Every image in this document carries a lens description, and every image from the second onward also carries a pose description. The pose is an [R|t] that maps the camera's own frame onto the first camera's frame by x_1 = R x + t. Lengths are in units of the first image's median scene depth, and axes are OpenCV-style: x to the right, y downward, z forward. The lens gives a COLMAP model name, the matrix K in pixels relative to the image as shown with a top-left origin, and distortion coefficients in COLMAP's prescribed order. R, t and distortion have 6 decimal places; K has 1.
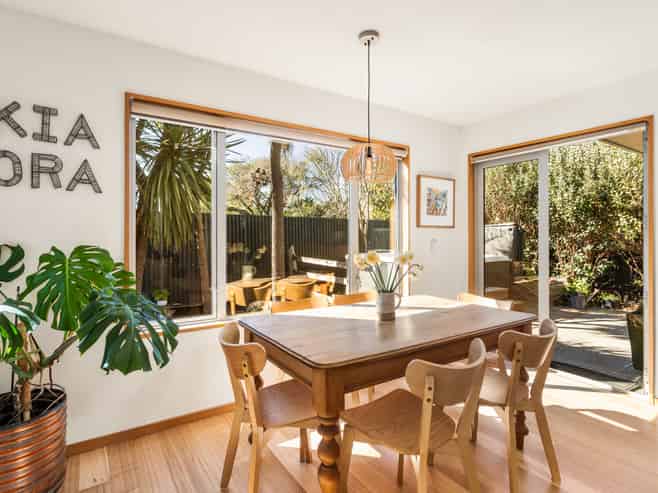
lens RADIAL K [[355.0, 0, 328.0], [0, 355.0, 242.7], [0, 0, 1]] dist [0.003902, 0.001258]
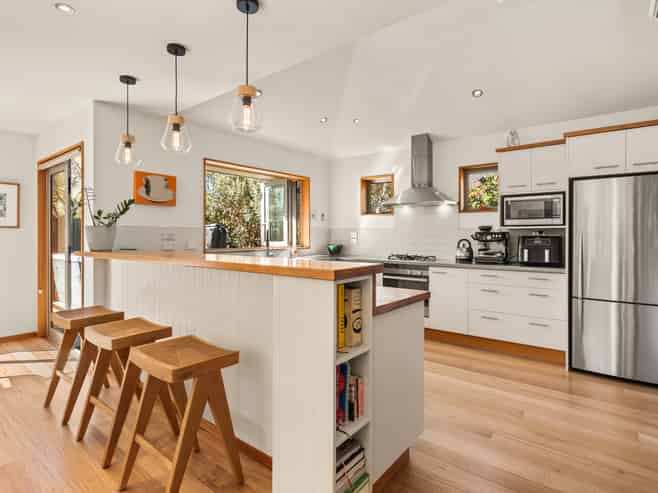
lens RADIAL K [[355.0, 0, 328.0], [0, 355.0, 242.7], [0, 0, 1]] dist [0.003902, 0.001258]
pose [[0.951977, -0.005069, 0.306129, 0.993174], [0.005331, 0.999986, -0.000019, 0.010434], [-0.306124, 0.001650, 0.951990, -0.366259]]
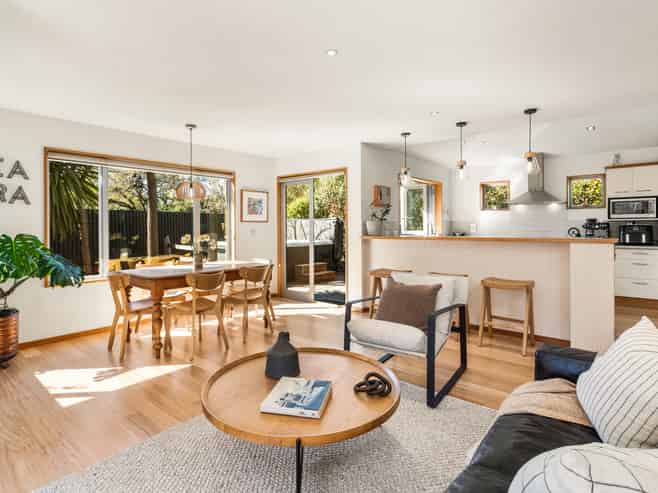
lens RADIAL K [[352.4, 0, 326.3], [0, 352.4, 231.1], [0, 0, 1]] dist [-0.001492, -0.000009]
pose [[0.959466, -0.009482, 0.281664, 0.170066], [0.011593, 0.999916, -0.005829, 0.013064], [-0.281585, 0.008858, 0.959495, -0.654913]]
